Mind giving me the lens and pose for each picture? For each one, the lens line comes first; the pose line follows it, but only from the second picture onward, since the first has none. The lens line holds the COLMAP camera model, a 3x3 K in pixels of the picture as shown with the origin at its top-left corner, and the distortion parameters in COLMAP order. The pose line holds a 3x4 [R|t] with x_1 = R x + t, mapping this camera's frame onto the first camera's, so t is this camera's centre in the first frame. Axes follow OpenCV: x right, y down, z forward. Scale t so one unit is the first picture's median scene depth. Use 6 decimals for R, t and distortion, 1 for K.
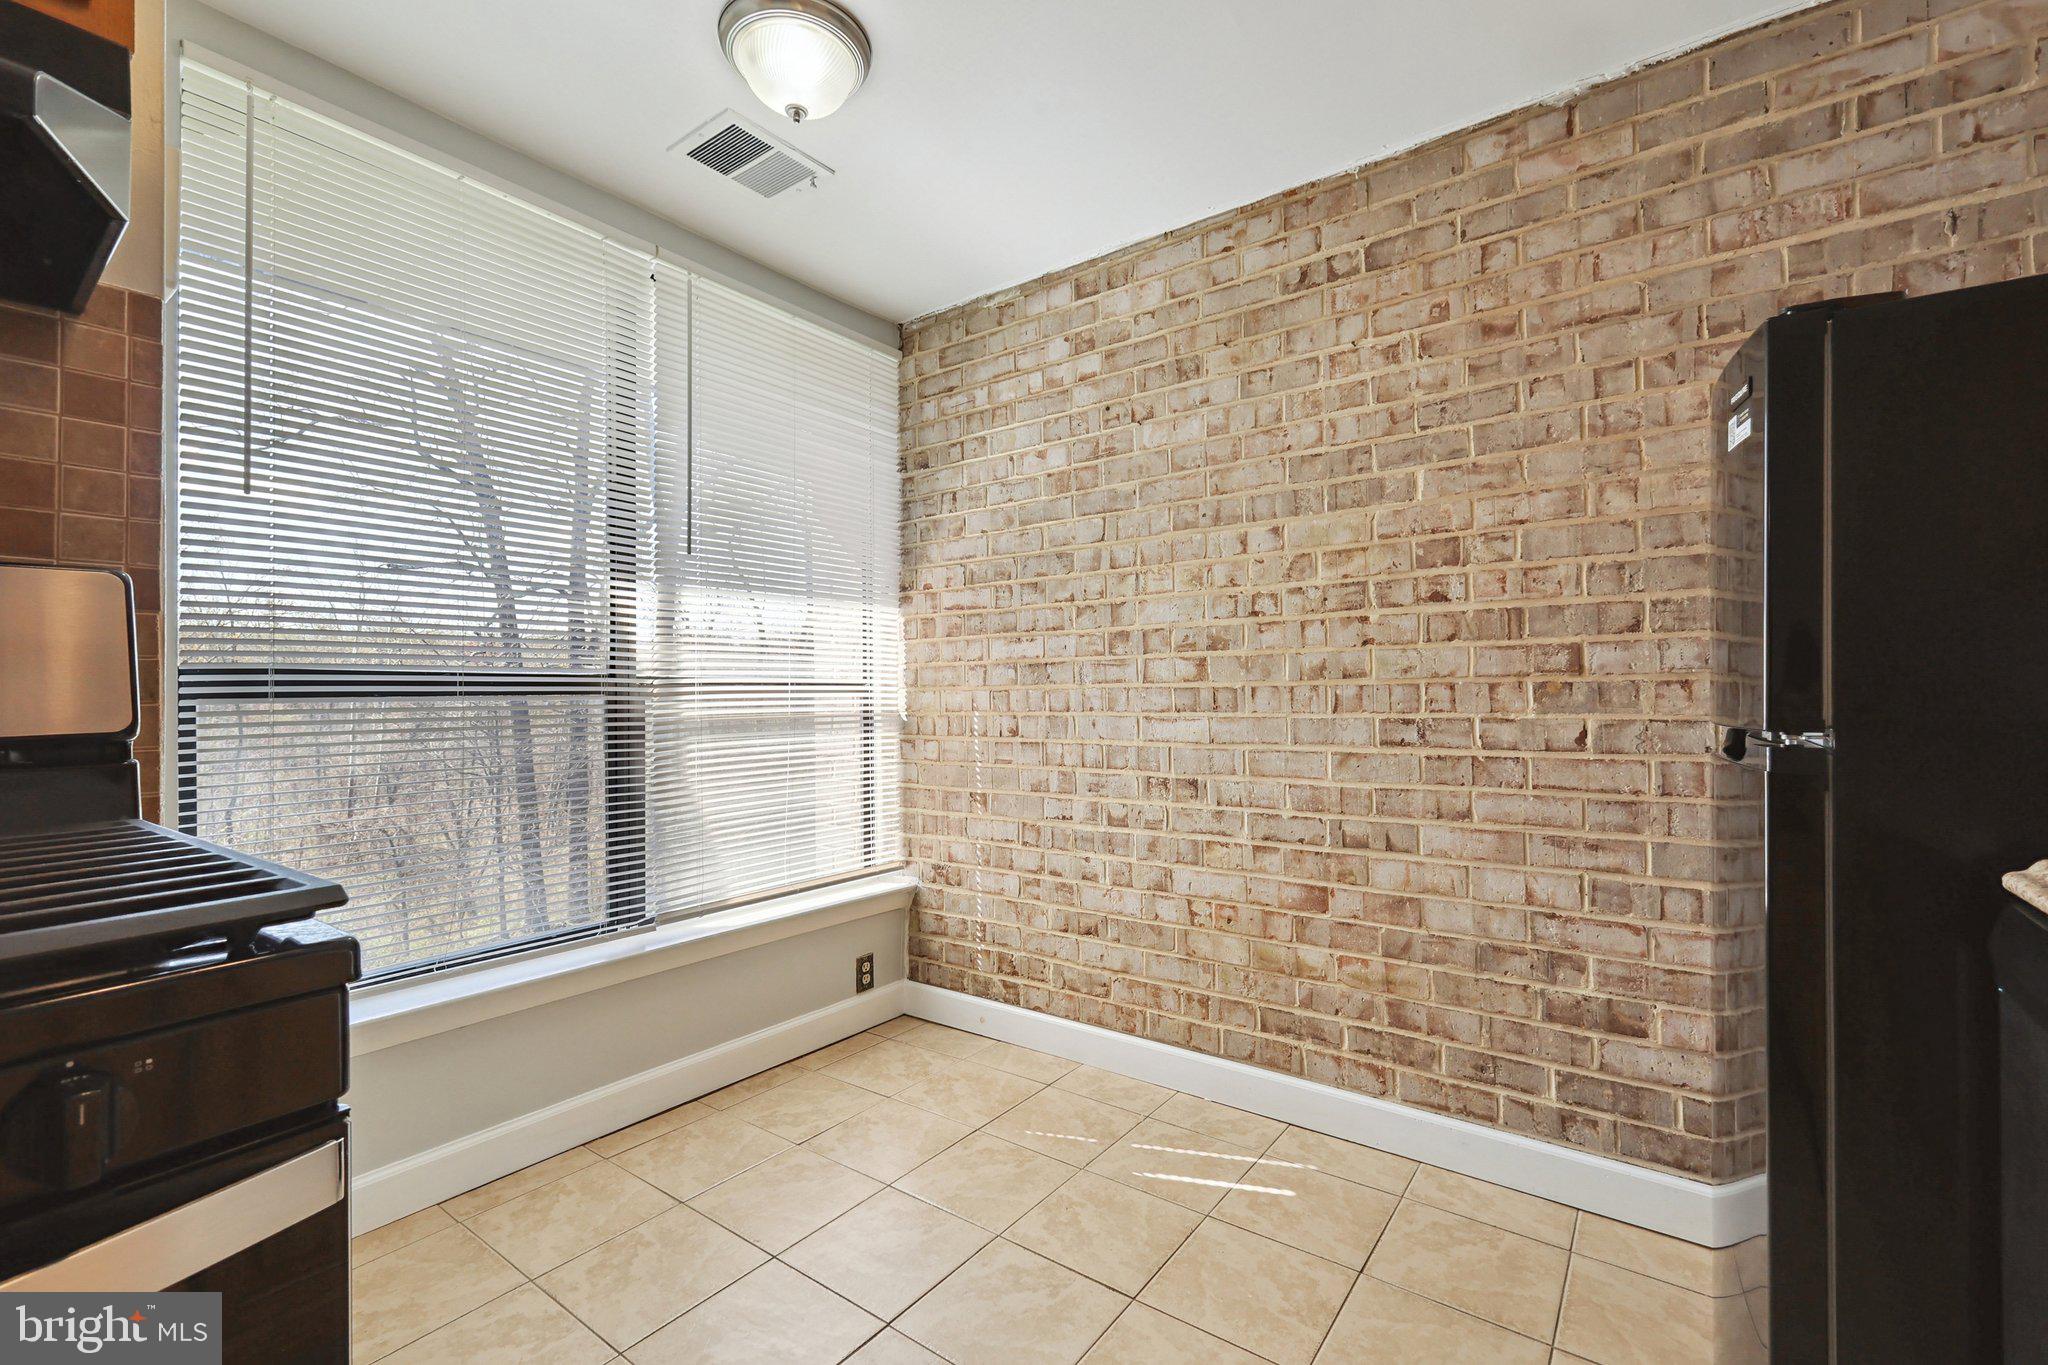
lens RADIAL K [[898.1, 0, 1014.1], [0, 898.1, 677.0], [0, 0, 1]] dist [0.003796, -0.000936]
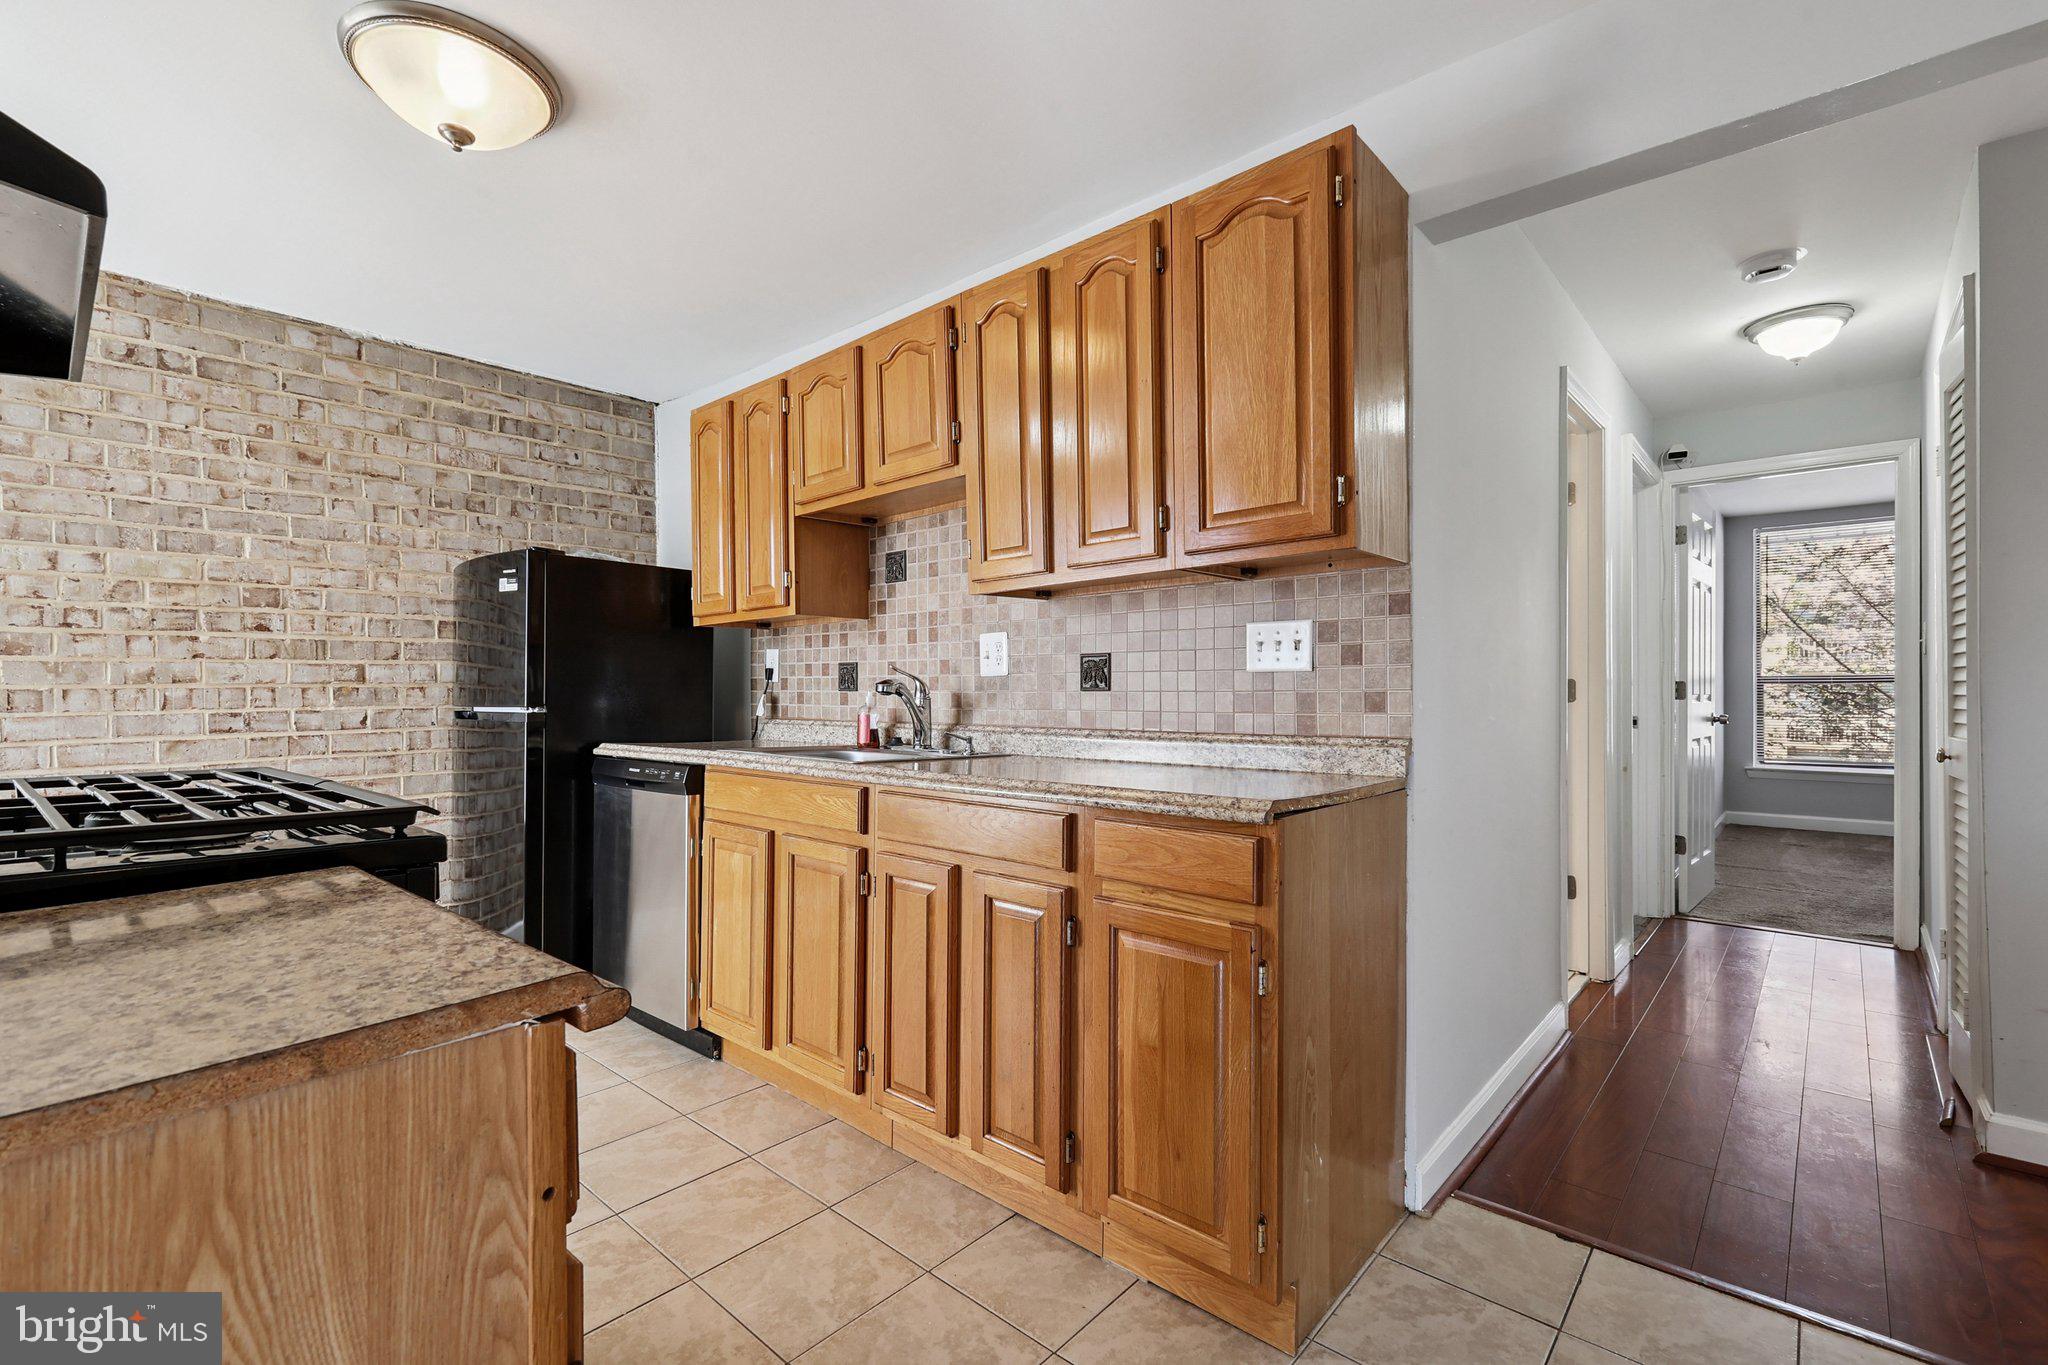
lens RADIAL K [[898.1, 0, 1026.0], [0, 898.1, 694.2], [0, 0, 1]] dist [0.003796, -0.000936]
pose [[0.085260, 0.001887, 0.996357, -0.811611], [-0.011010, 0.999939, -0.000952, 0.005128], [-0.996298, -0.010889, 0.085276, -0.327569]]
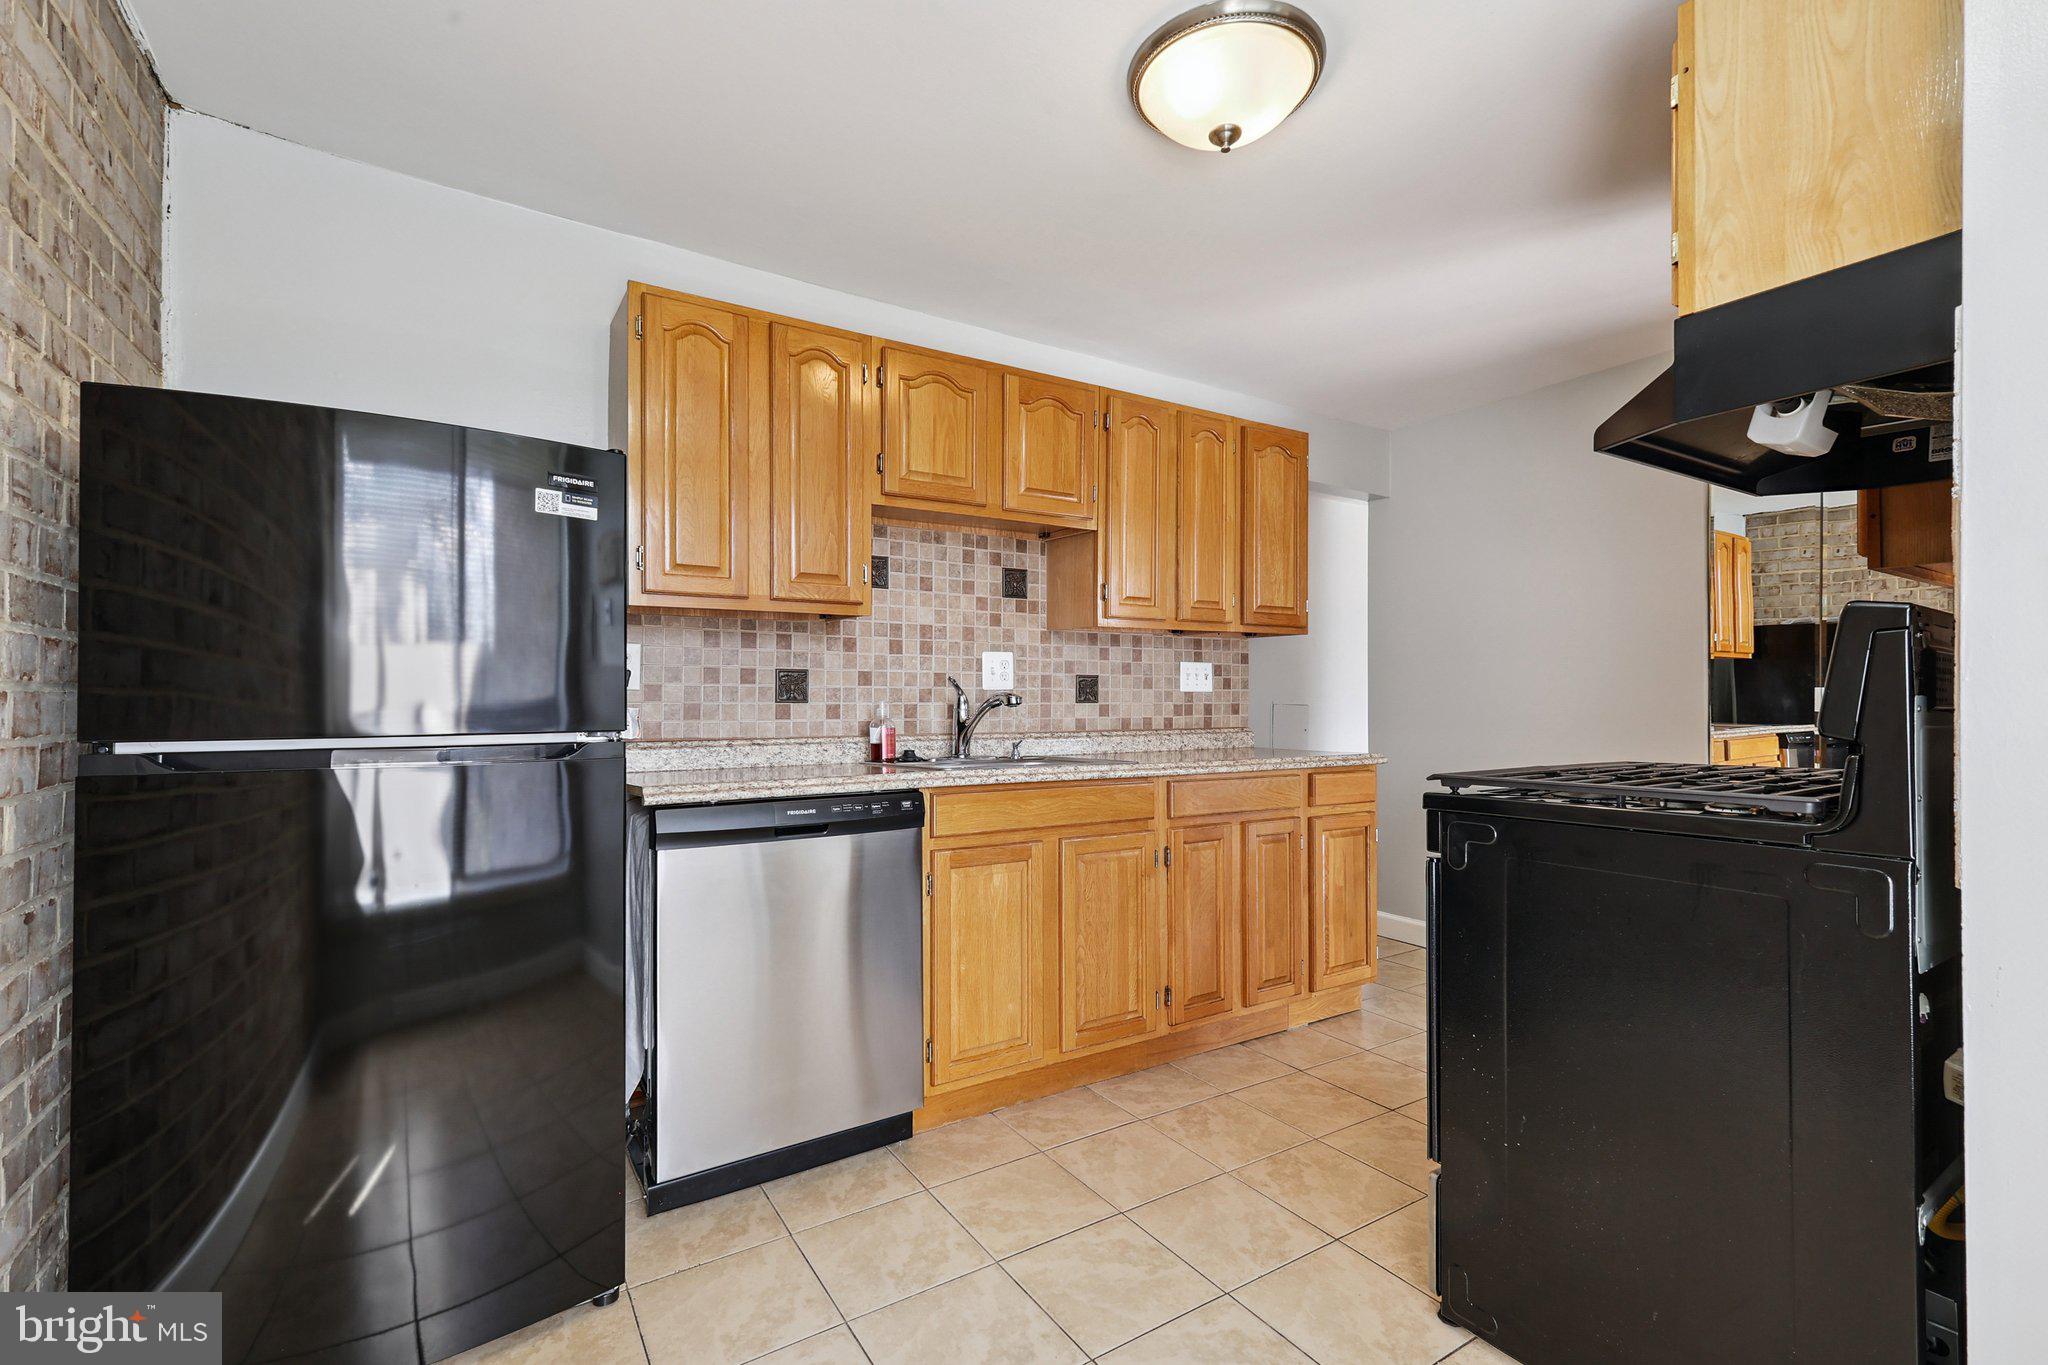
lens RADIAL K [[898.1, 0, 1018.9], [0, 898.1, 693.4], [0, 0, 1]] dist [0.003796, -0.000936]
pose [[-0.932889, 0.007930, 0.360077, -0.148807], [-0.000064, 0.999754, -0.022183, 0.016165], [-0.360164, -0.020717, -0.932659, 1.072937]]
